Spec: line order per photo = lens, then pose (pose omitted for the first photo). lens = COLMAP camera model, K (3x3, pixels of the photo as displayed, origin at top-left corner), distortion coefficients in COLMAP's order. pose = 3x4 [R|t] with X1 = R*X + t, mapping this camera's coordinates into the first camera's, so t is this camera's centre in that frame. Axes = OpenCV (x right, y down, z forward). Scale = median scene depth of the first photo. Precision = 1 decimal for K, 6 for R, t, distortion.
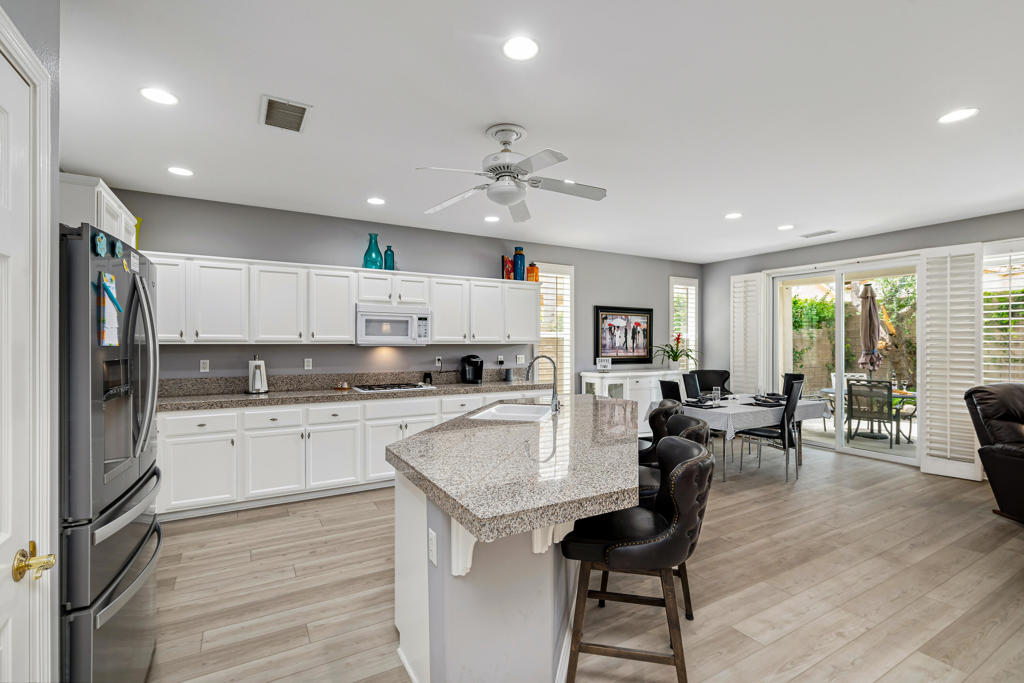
lens RADIAL K [[462.0, 0, 511.3], [0, 462.0, 343.2], [0, 0, 1]] dist [0.000293, 0.000198]
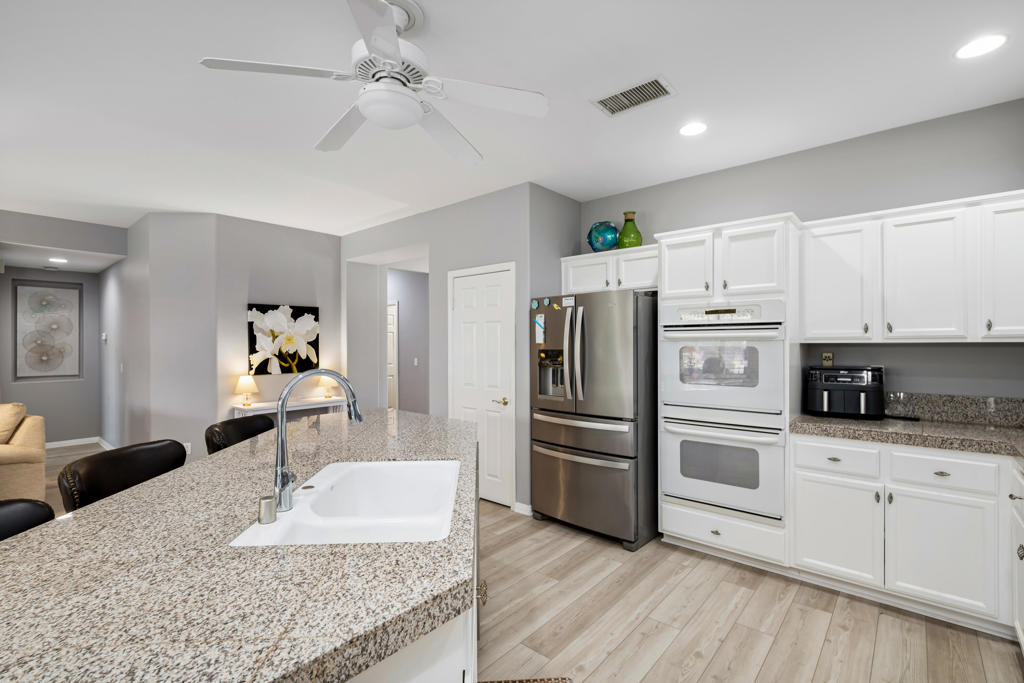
lens RADIAL K [[462.0, 0, 511.3], [0, 462.0, 343.2], [0, 0, 1]] dist [0.000293, 0.000198]
pose [[-0.945564, 0.002738, -0.325425, 0.026530], [0.002476, 0.999996, 0.001220, 0.000601], [0.325427, 0.000348, -0.945567, 0.978089]]
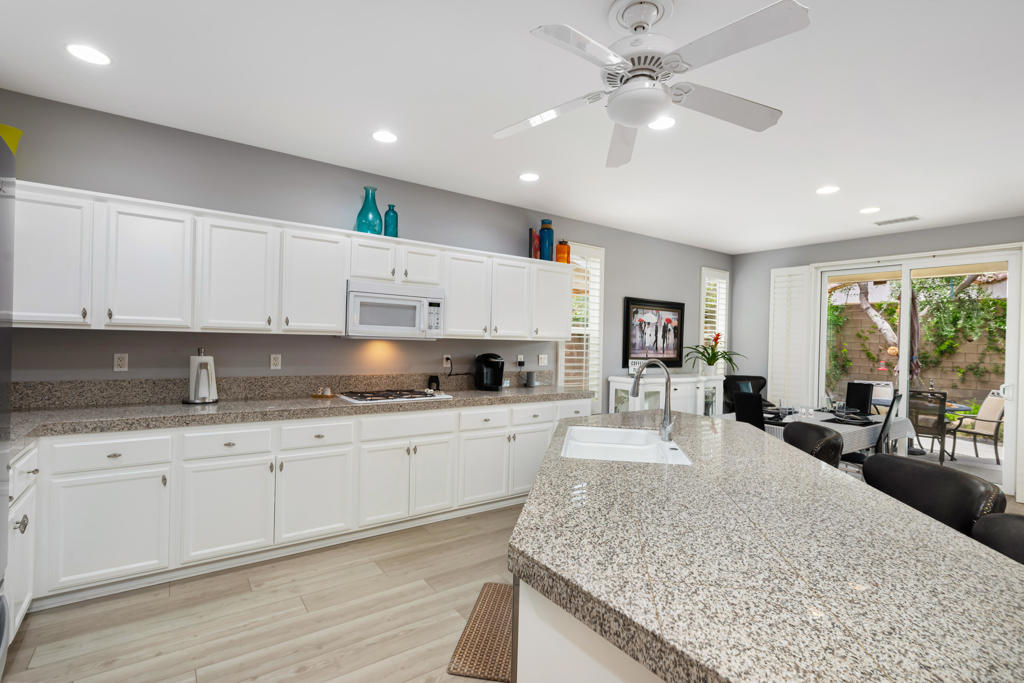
lens RADIAL K [[478.8, 0, 512.0], [0, 478.8, 341.5], [0, 0, 1]] dist [0.000232, 0.000208]
pose [[0.994835, 0.025363, 0.098282, -0.140746], [-0.025961, 0.999651, 0.004808, 0.000220], [-0.098125, -0.007334, 0.995147, 0.211247]]
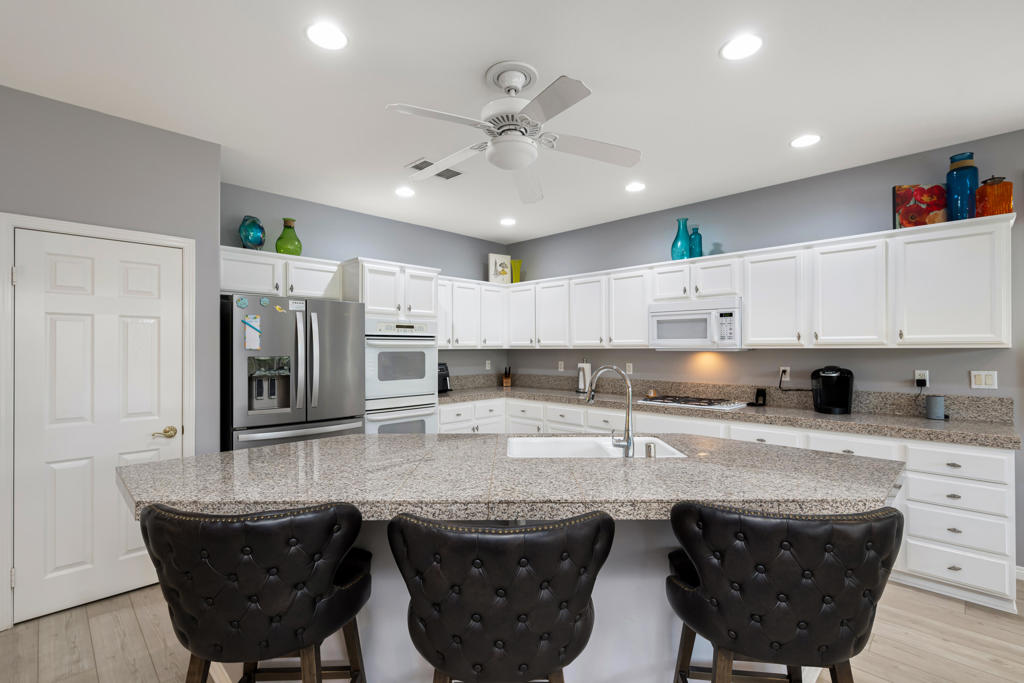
lens RADIAL K [[466.8, 0, 512.1], [0, 466.8, 338.6], [0, 0, 1]] dist [-0.001242, 0.000450]
pose [[0.264297, -0.021728, -0.964196, 0.438548], [0.002123, 0.999757, -0.021947, 0.001544], [0.964439, 0.003753, 0.264279, 0.467461]]
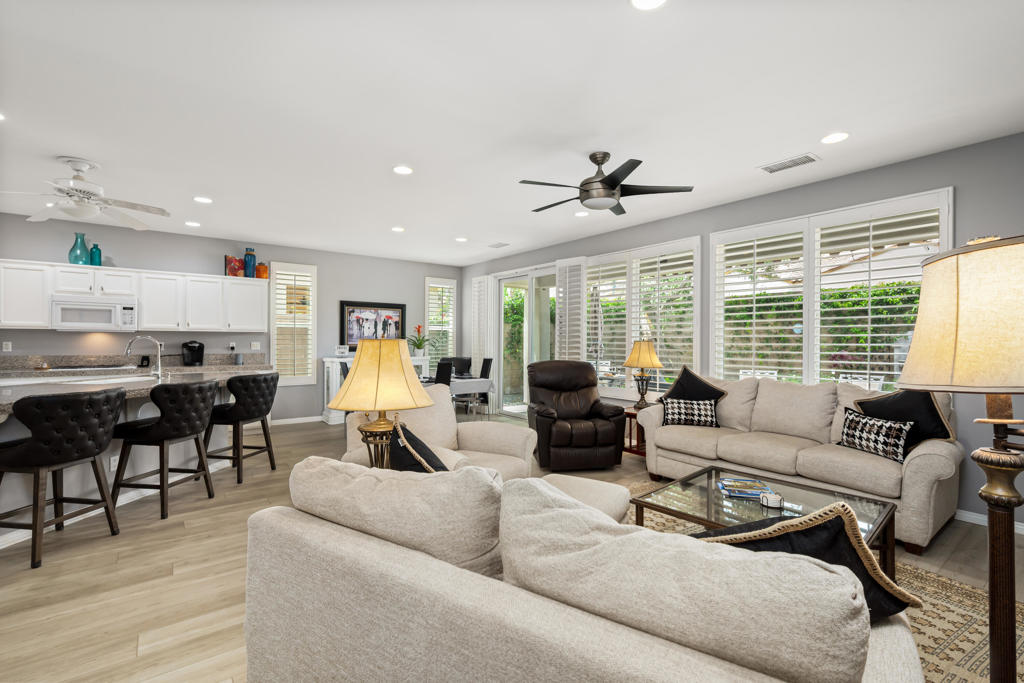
lens RADIAL K [[456.3, 0, 509.2], [0, 456.3, 346.8], [0, 0, 1]] dist [0.000954, 0.000105]
pose [[0.992494, 0.003753, 0.122238, 0.613335], [-0.005401, 0.999899, 0.013156, 0.022773], [-0.122176, -0.013717, 0.992414, -0.251835]]
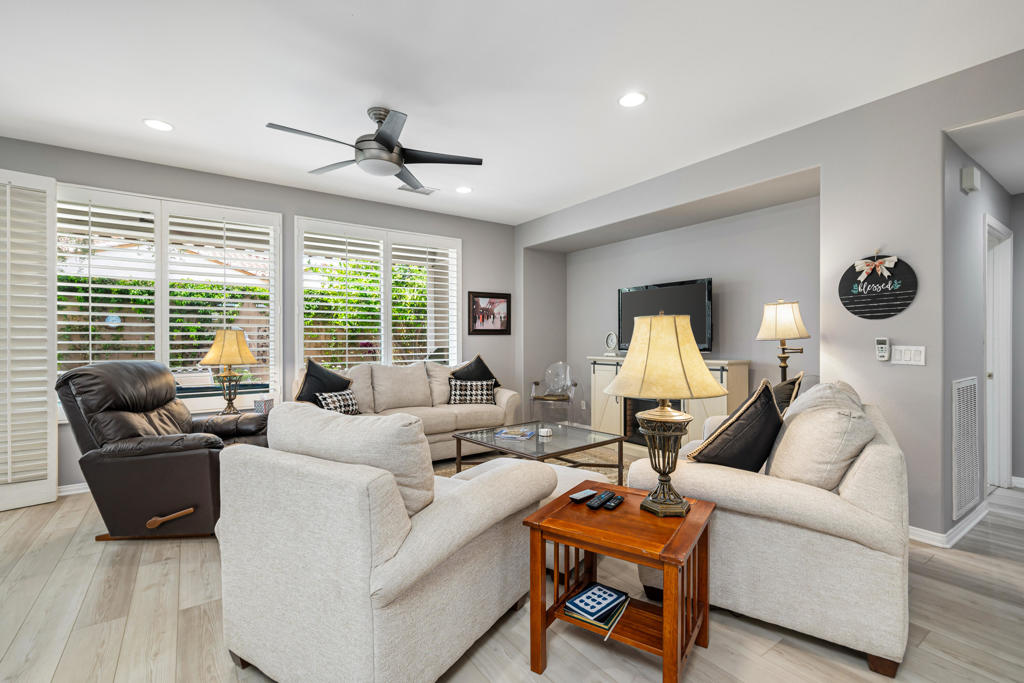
lens RADIAL K [[462.0, 0, 511.3], [0, 462.0, 343.2], [0, 0, 1]] dist [0.000293, 0.000198]
pose [[-0.087731, -0.006323, 0.996124, 0.201865], [0.001991, 0.999977, 0.006523, 0.040305], [-0.996142, 0.002555, -0.087716, 0.320188]]
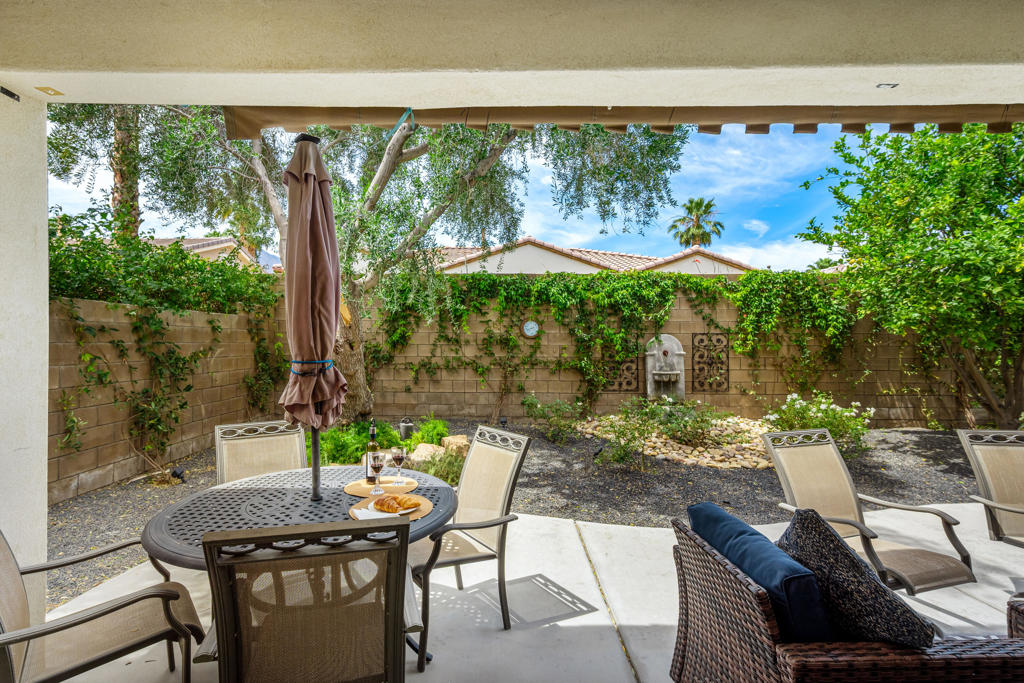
lens RADIAL K [[474.0, 0, 483.3], [0, 474.0, 335.8], [0, 0, 1]] dist [-0.001067, -0.000059]
pose [[0.526960, 0.015602, 0.849747, 0.881169], [-0.004146, 0.999867, -0.015787, 0.005165], [-0.849880, 0.004796, 0.526955, 1.145861]]
